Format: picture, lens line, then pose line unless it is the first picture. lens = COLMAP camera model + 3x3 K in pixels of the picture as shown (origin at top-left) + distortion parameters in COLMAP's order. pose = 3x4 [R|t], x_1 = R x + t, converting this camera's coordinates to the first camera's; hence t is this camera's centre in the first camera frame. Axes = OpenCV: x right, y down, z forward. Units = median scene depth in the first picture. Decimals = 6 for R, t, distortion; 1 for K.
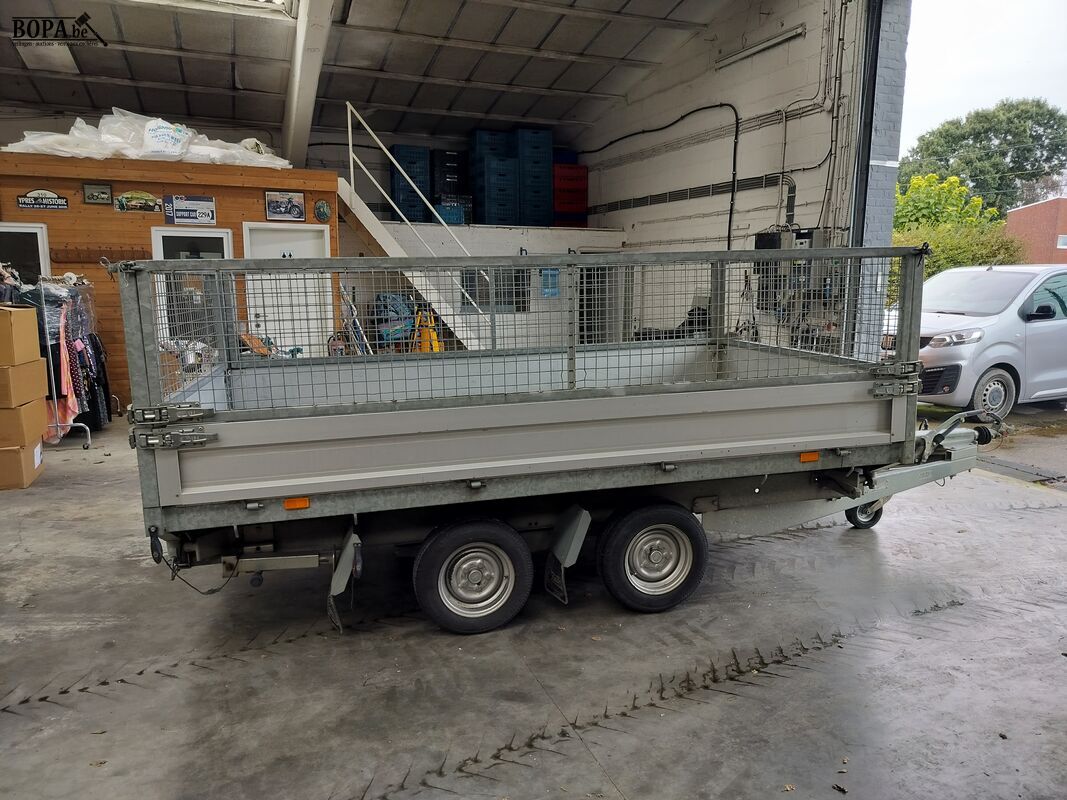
lens RADIAL K [[752.0, 0, 535.3], [0, 752.0, 395.7], [0, 0, 1]] dist [0.043244, -0.044609]
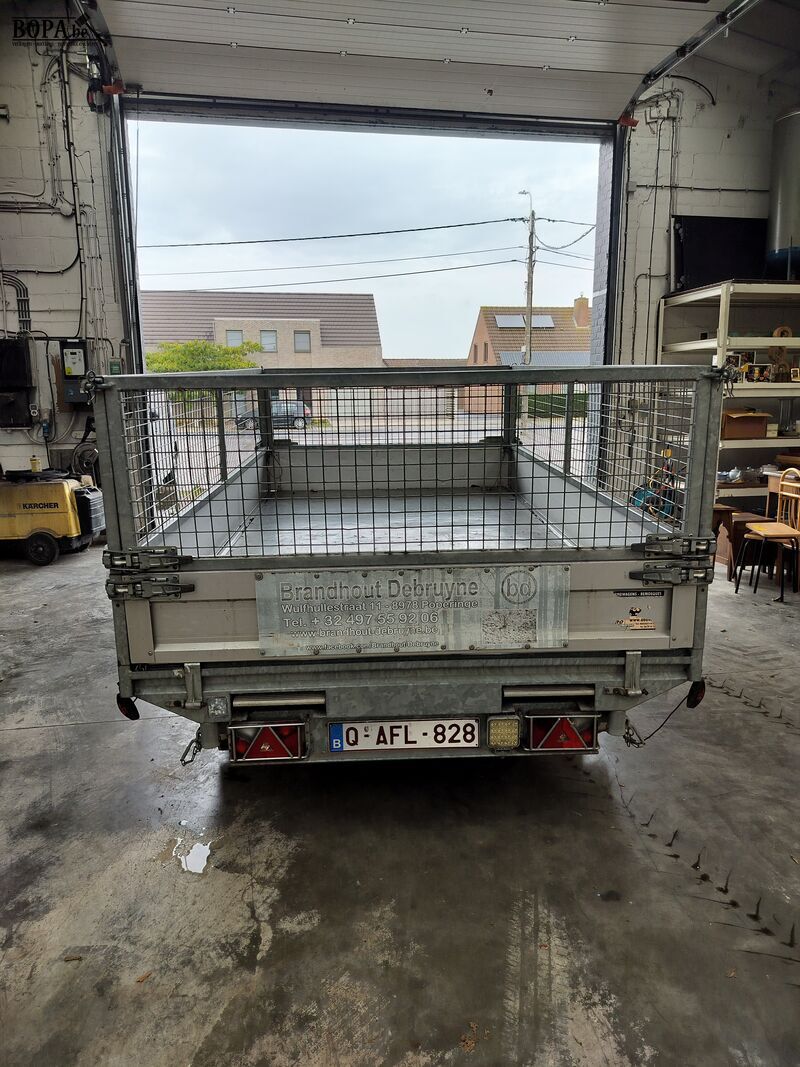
lens RADIAL K [[752.0, 0, 400.0], [0, 752.0, 533.5], [0, 0, 1]] dist [0.043244, -0.044609]
pose [[0.191622, -0.194997, 0.961903, -0.520609], [0.164941, 0.972524, 0.164292, -0.069176], [-0.967510, 0.127175, 0.218520, 0.418758]]
